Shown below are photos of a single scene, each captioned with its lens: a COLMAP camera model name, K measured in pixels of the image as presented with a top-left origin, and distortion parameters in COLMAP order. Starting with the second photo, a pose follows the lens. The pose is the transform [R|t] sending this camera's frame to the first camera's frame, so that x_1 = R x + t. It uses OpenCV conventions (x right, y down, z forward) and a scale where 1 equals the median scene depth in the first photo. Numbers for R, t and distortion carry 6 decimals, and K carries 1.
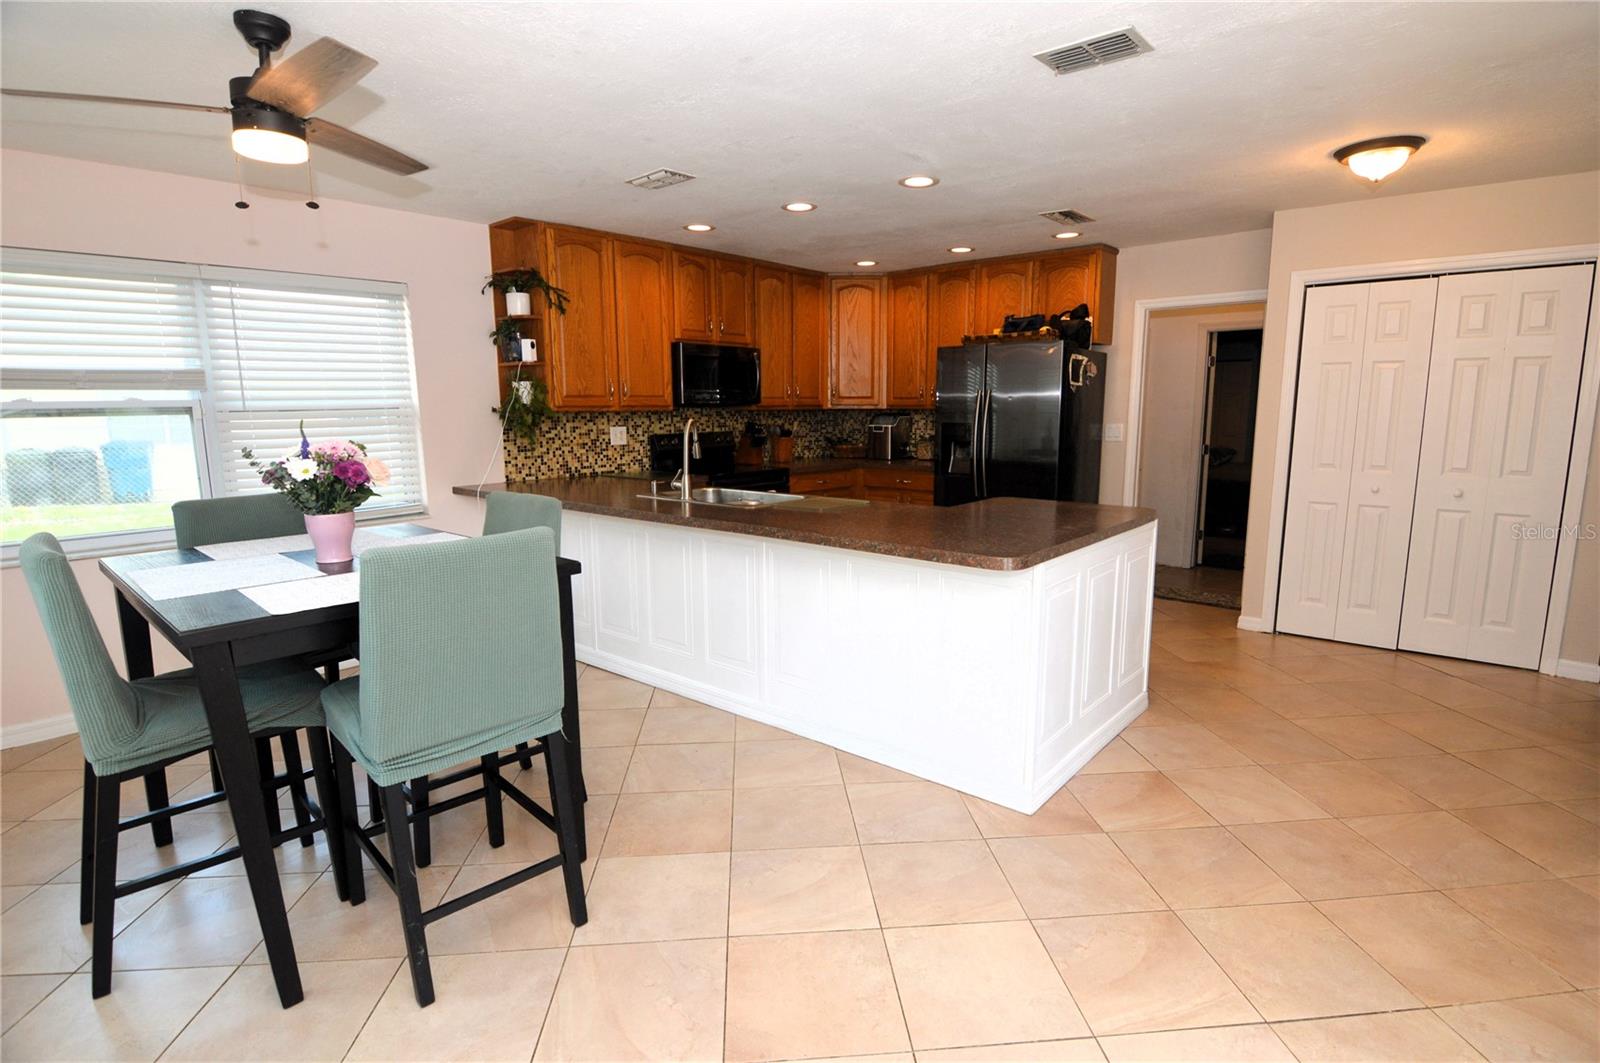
lens RADIAL K [[781.0, 0, 817.5], [0, 781.0, 531.8], [0, 0, 1]] dist [-0.003122, -0.013359]
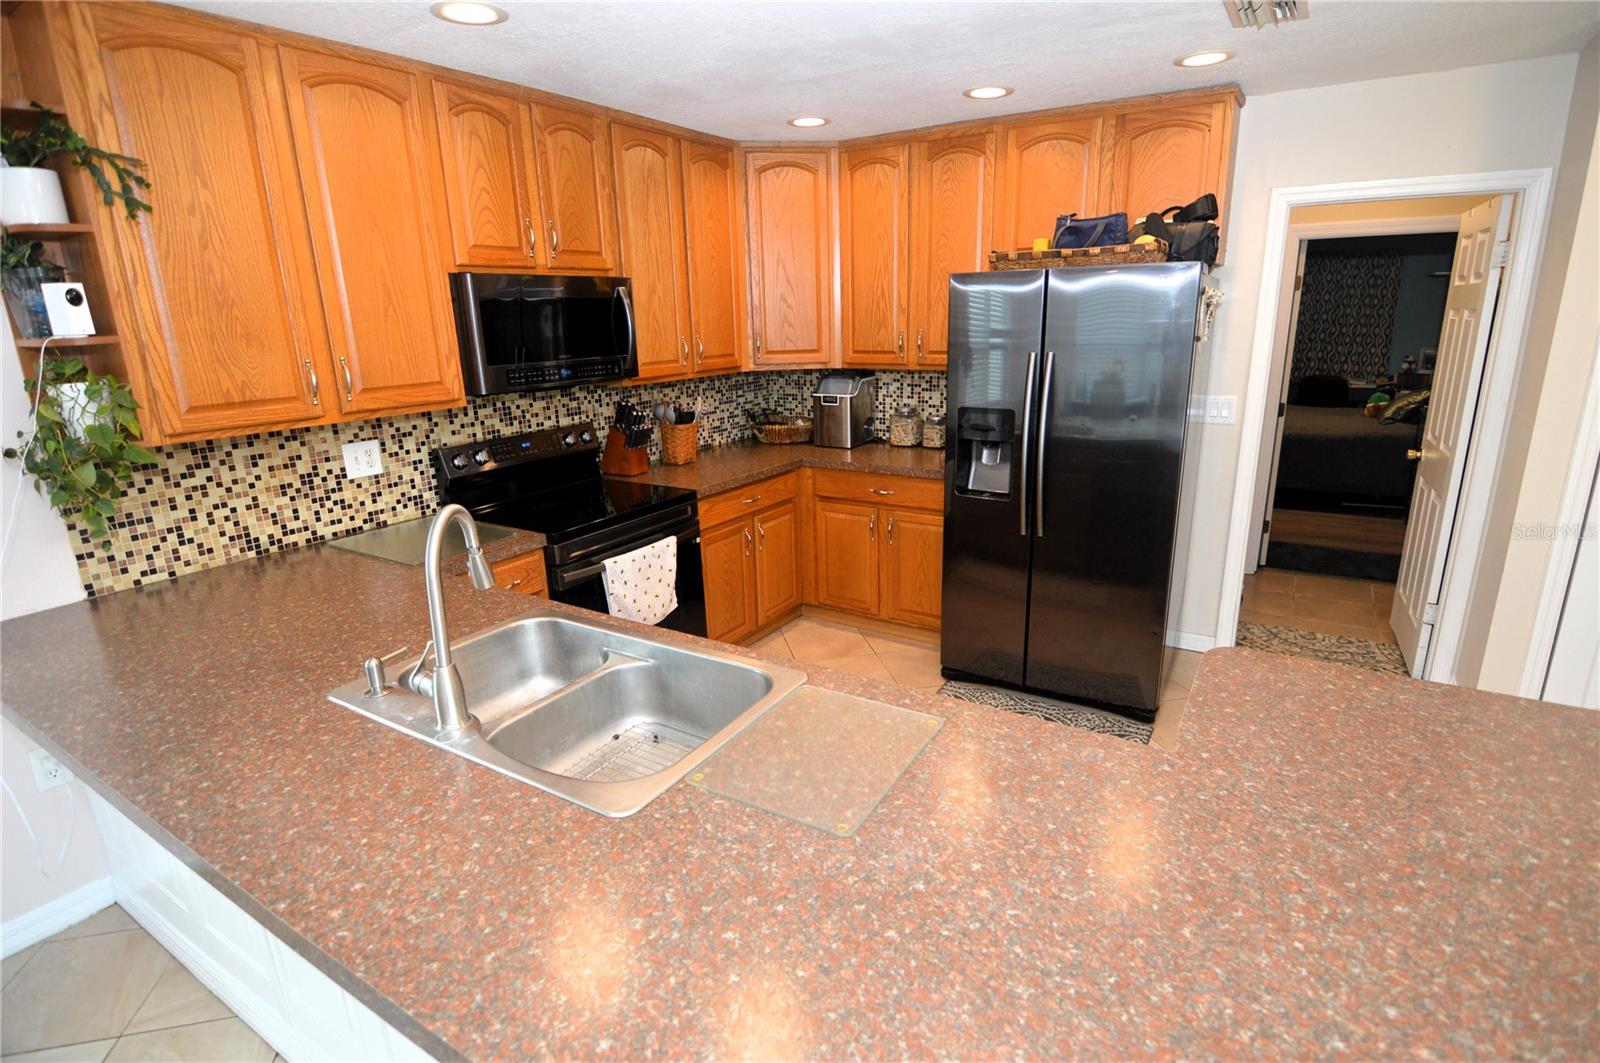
lens RADIAL K [[781.0, 0, 817.5], [0, 781.0, 531.8], [0, 0, 1]] dist [-0.003122, -0.013359]
pose [[0.989624, -0.057146, 0.131829, -0.028108], [0.041581, 0.992150, 0.117937, -0.127057], [-0.137534, -0.111232, 0.984232, 0.456632]]
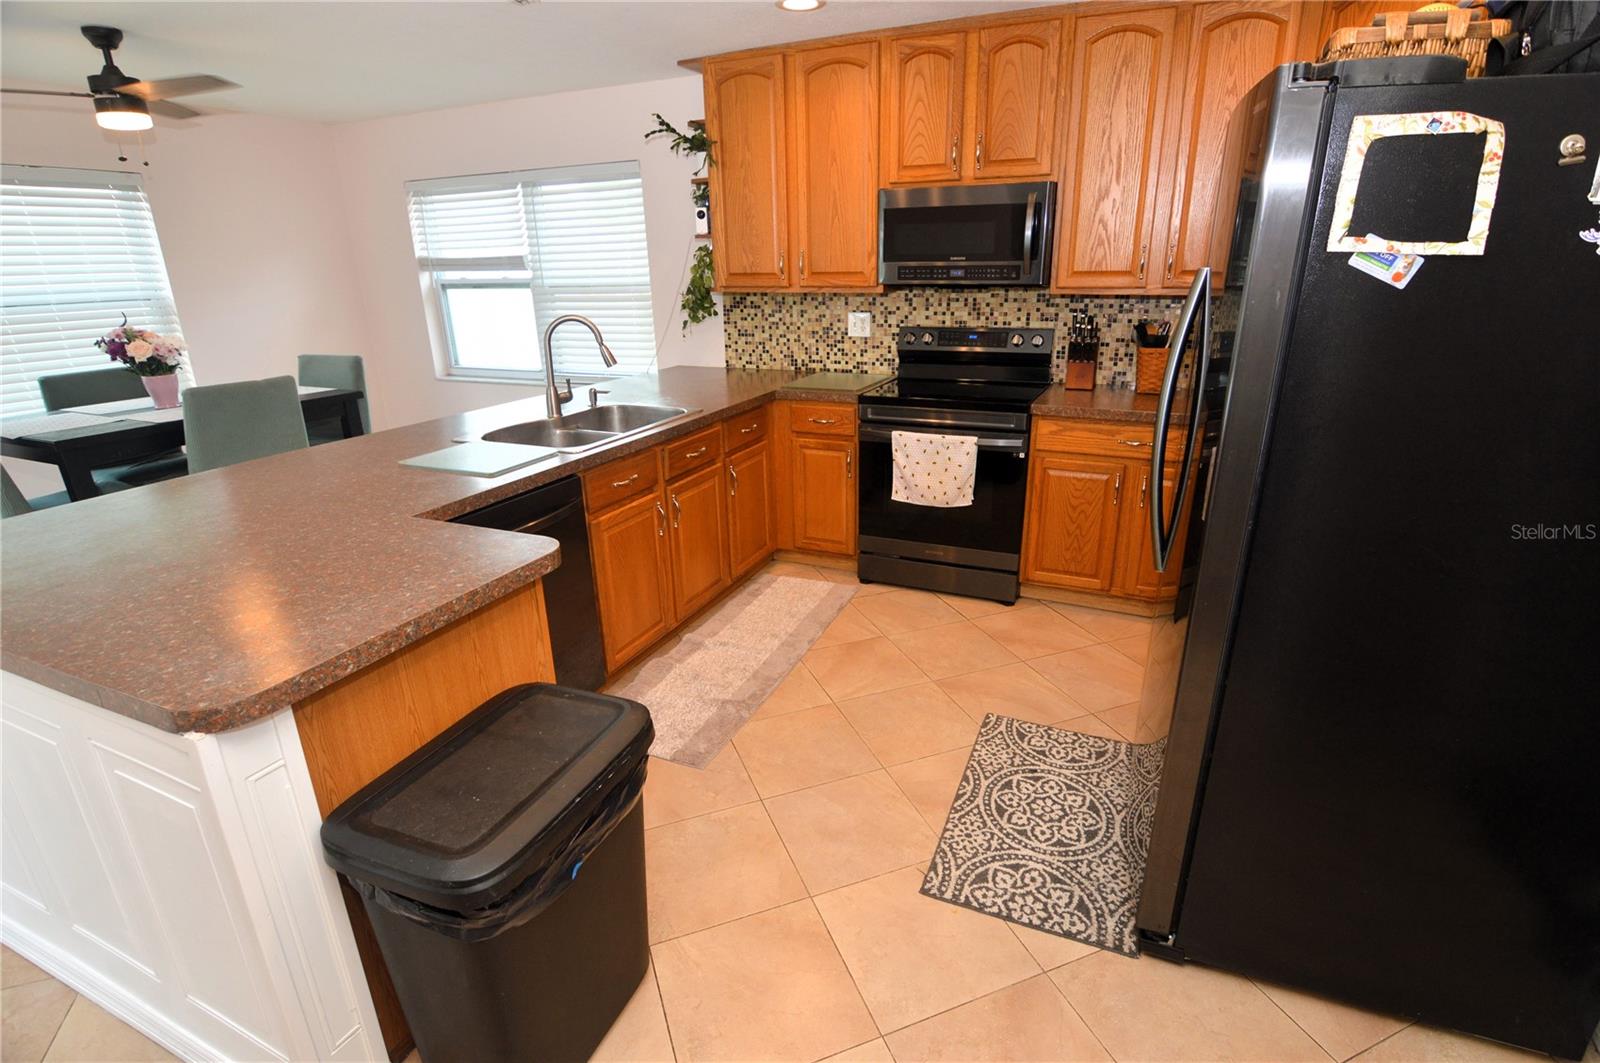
lens RADIAL K [[781.0, 0, 817.5], [0, 781.0, 531.8], [0, 0, 1]] dist [-0.003122, -0.013359]
pose [[0.282602, 0.315712, -0.905793, 0.507038], [-0.140841, 0.947708, 0.286380, -0.148074], [0.948841, 0.046641, 0.312290, 0.750827]]
